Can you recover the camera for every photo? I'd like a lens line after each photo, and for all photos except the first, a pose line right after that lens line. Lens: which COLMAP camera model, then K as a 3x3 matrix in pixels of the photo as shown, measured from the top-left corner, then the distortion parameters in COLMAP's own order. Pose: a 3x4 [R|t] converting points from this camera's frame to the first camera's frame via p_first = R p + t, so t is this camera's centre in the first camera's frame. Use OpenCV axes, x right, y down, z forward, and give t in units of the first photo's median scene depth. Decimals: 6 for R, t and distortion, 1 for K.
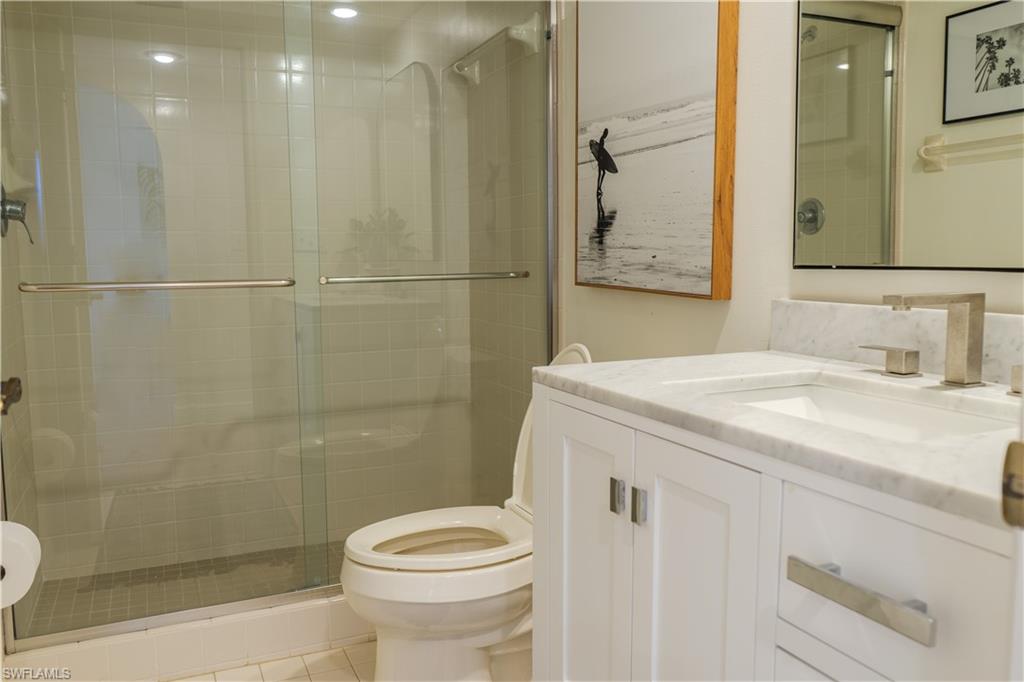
lens RADIAL K [[791.8, 0, 512.0], [0, 791.8, 341.0], [0, 0, 1]] dist [-0.025177, 0.013668]
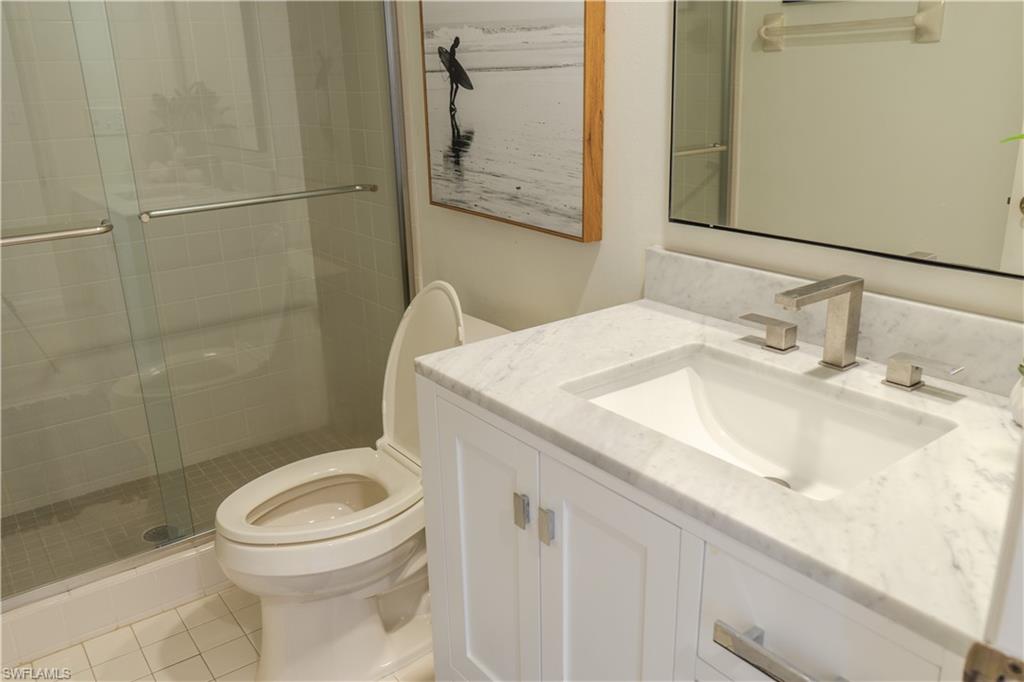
lens RADIAL K [[791.8, 0, 512.0], [0, 791.8, 341.0], [0, 0, 1]] dist [-0.025177, 0.013668]
pose [[0.975671, -0.086714, 0.201362, -0.034430], [0.042983, 0.976290, 0.212157, -0.128800], [-0.214985, -0.198340, 0.956265, 0.059062]]
